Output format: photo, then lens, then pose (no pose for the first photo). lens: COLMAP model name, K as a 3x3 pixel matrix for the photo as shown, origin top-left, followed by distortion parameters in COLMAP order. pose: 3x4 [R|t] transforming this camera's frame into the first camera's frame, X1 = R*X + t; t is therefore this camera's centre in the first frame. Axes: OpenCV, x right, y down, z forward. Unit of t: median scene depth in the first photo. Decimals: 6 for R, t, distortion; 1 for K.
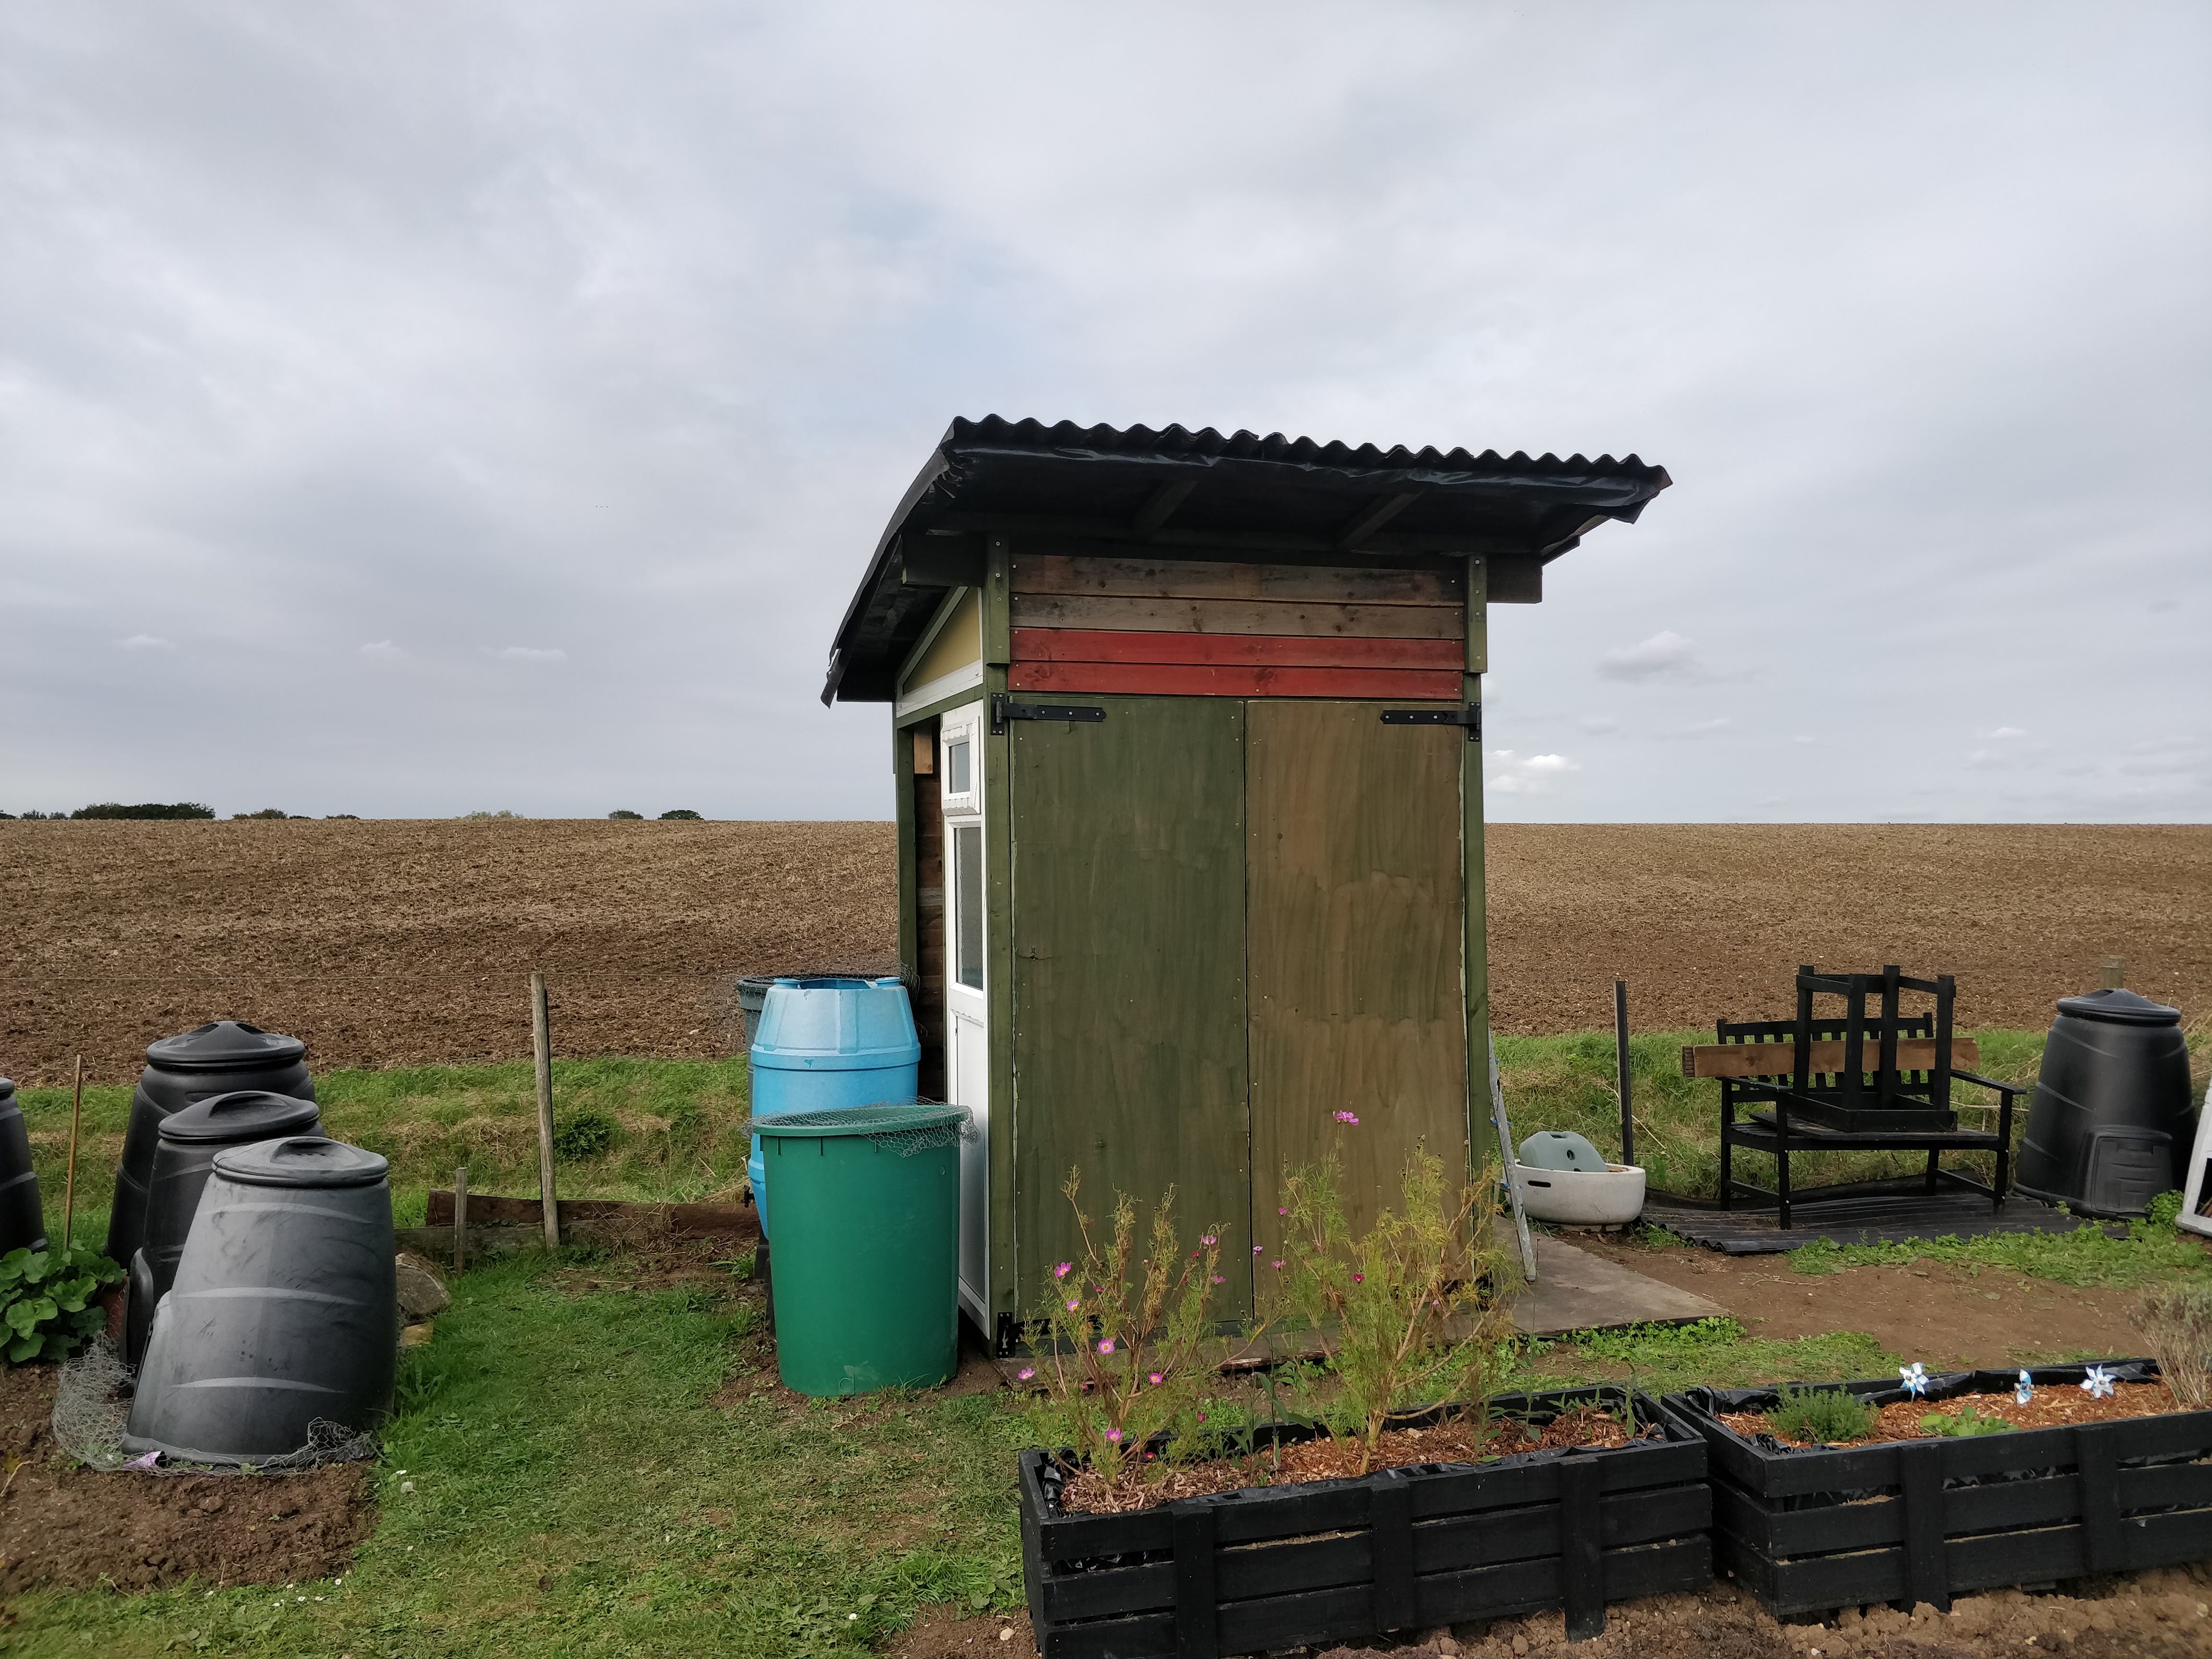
lens RADIAL K [[1866.9, 0, 1109.4], [0, 1866.9, 870.0], [0, 0, 1]] dist [0.005531, -0.015570]
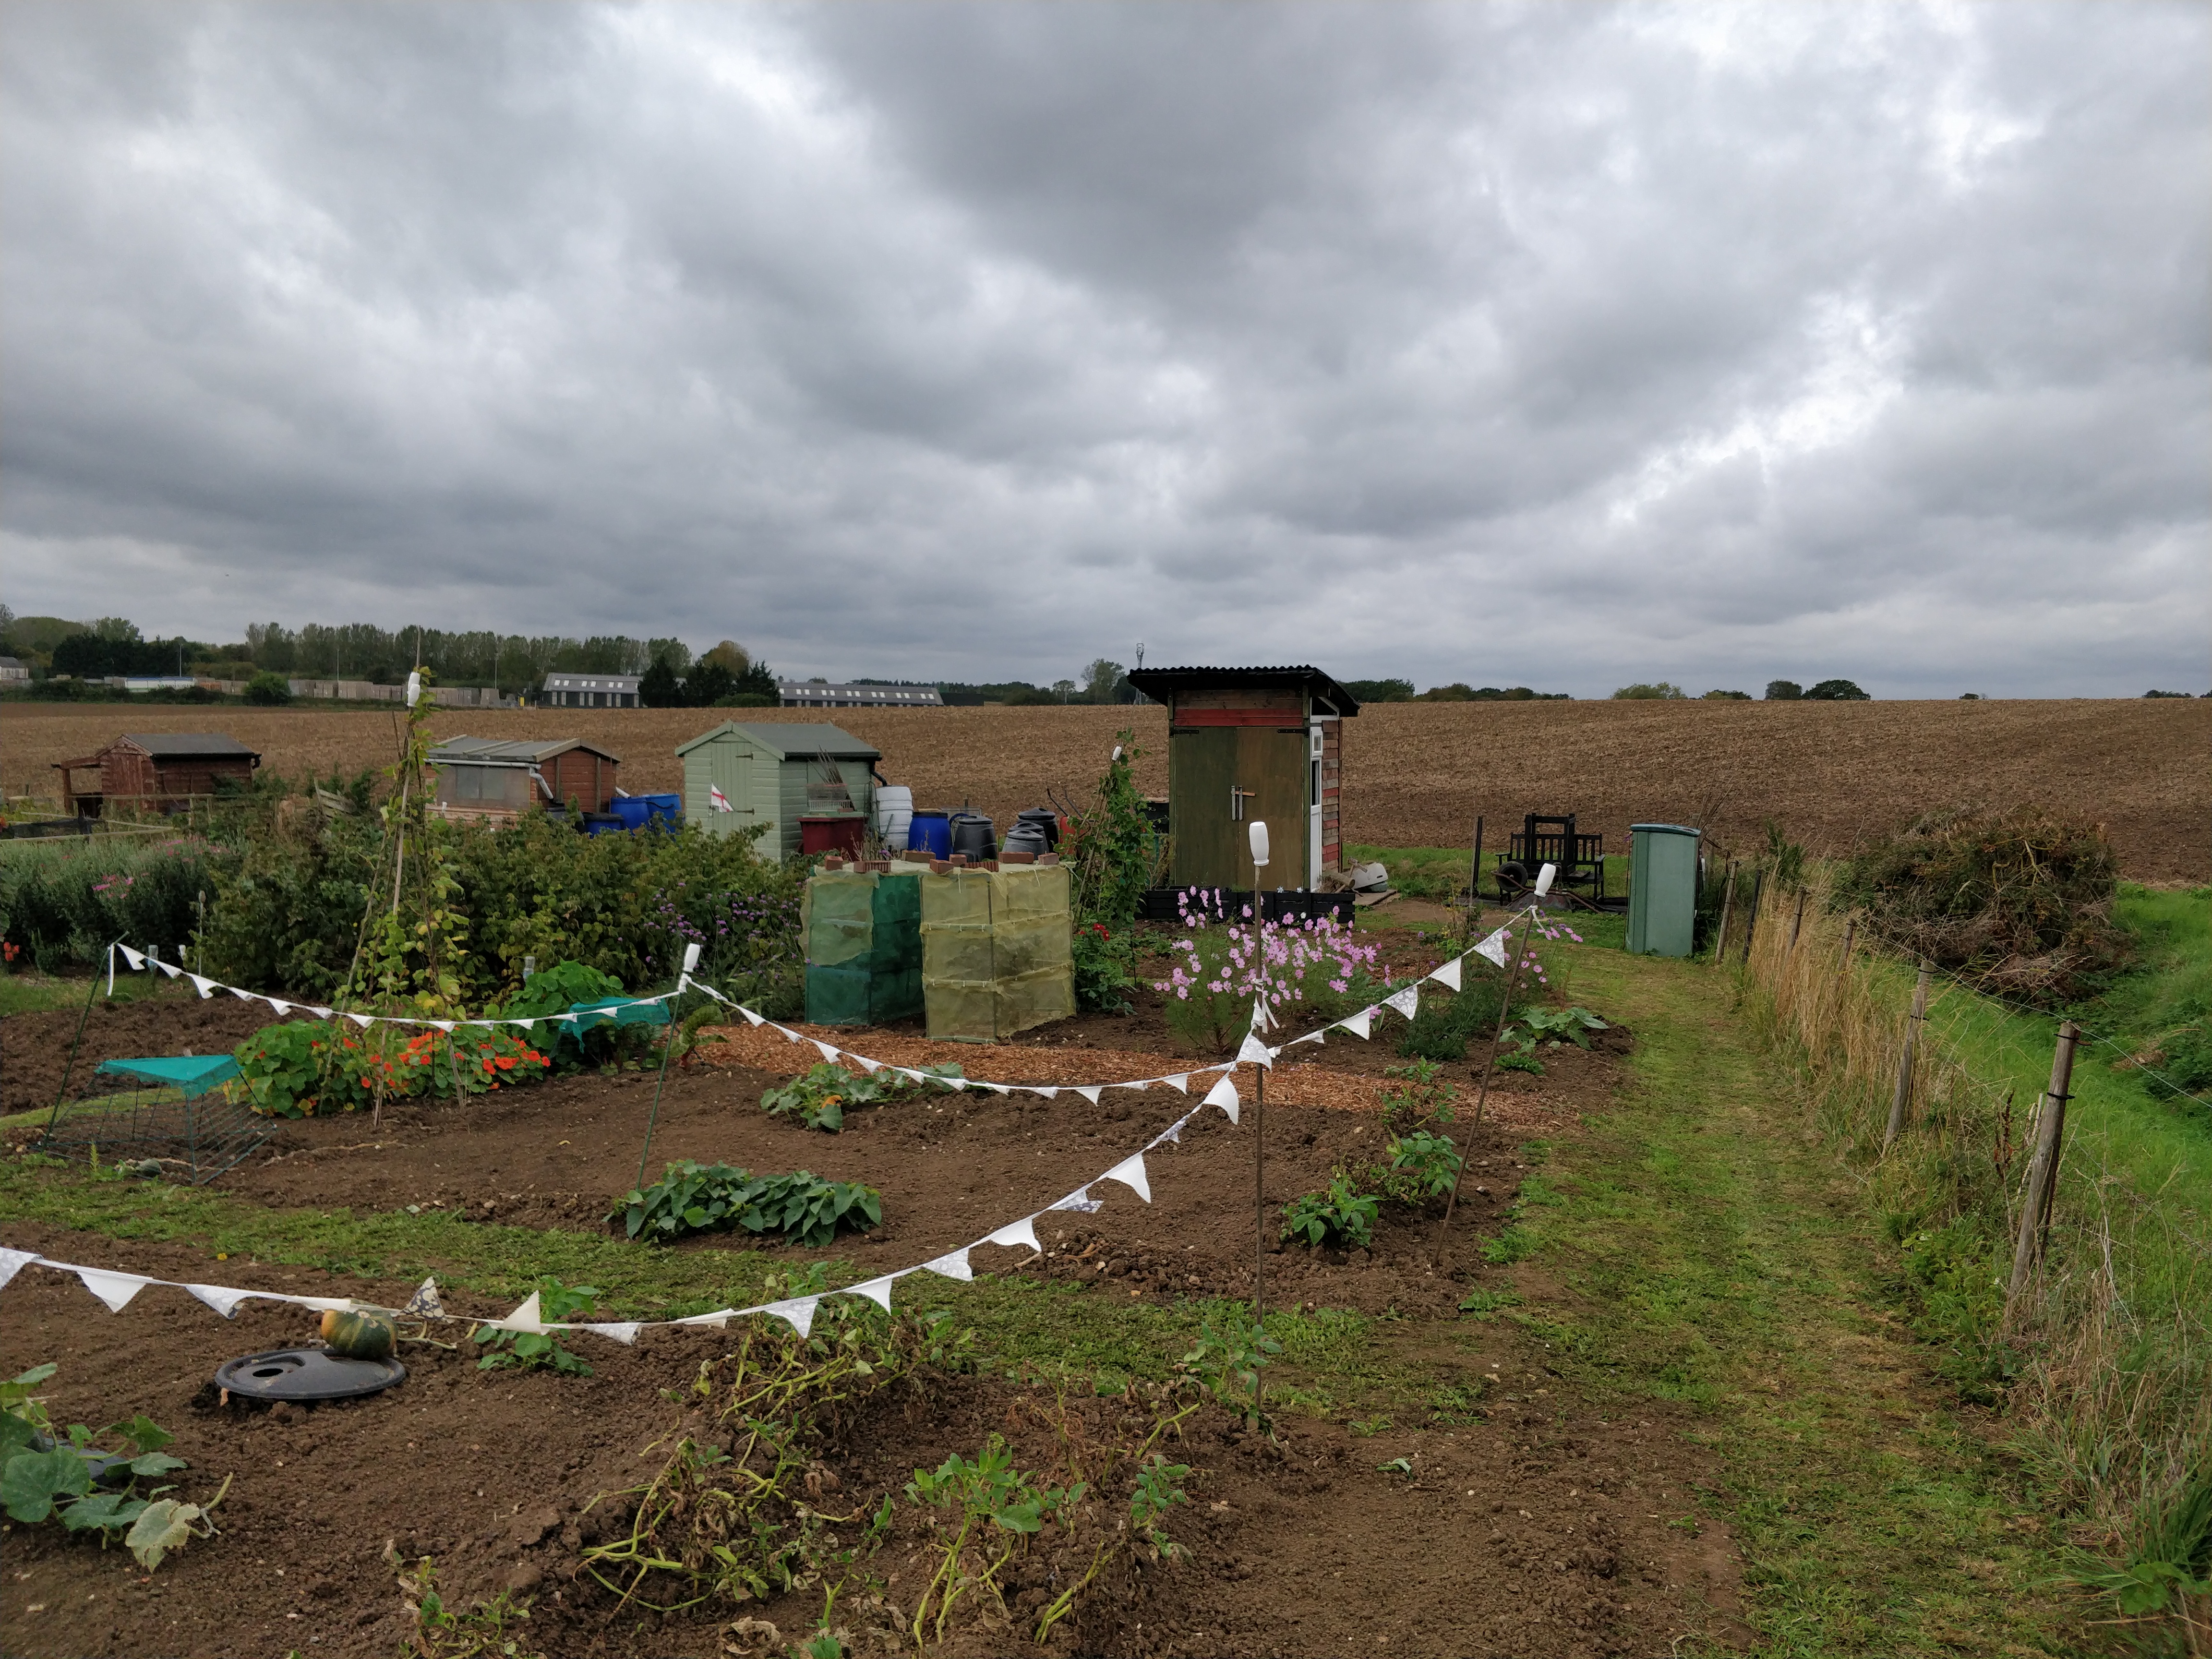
lens RADIAL K [[1866.9, 0, 1109.4], [0, 1866.9, 870.0], [0, 0, 1]] dist [0.005531, -0.015570]
pose [[0.812045, 0.052093, -0.581265, 1.990015], [-0.010774, 0.997177, 0.074315, -0.079507], [0.583495, -0.054084, 0.810314, -2.108712]]
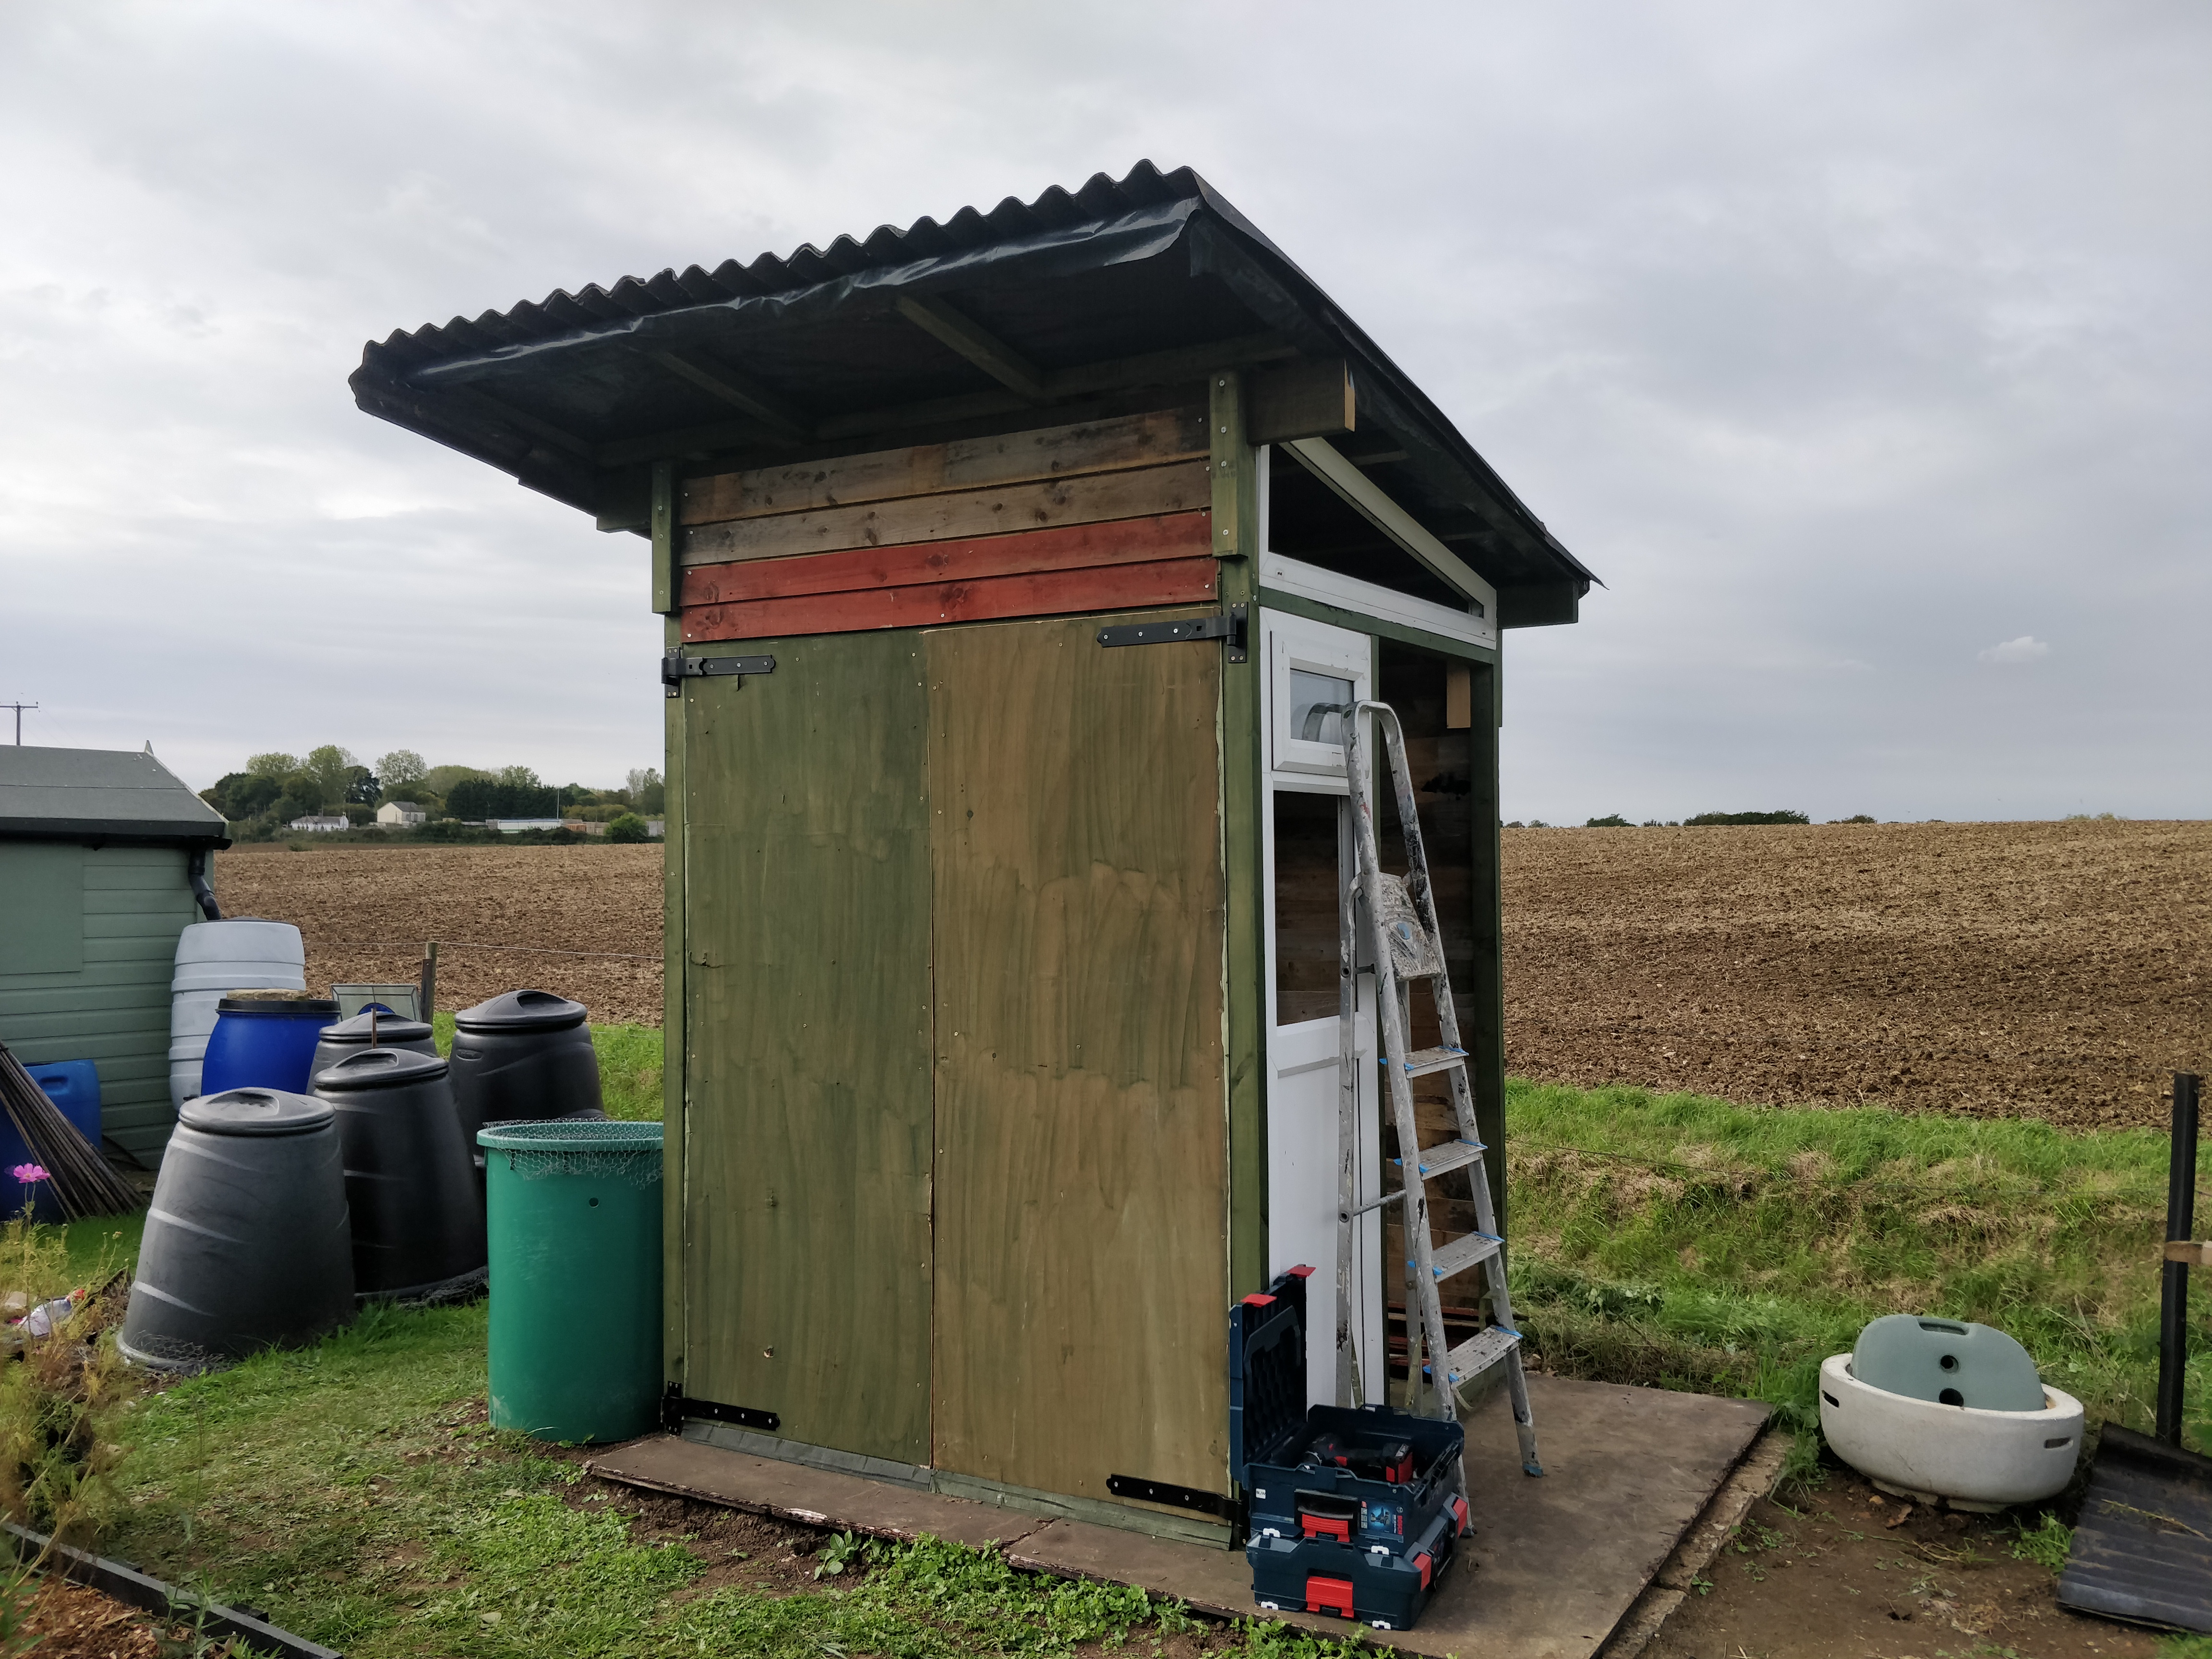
lens RADIAL K [[1866.9, 0, 1109.4], [0, 1866.9, 870.0], [0, 0, 1]] dist [0.005531, -0.015570]
pose [[0.682193, 0.006632, -0.731142, 0.656156], [-0.008963, 0.999960, 0.000708, 0.002825], [0.731117, 0.006070, 0.682225, 0.542635]]
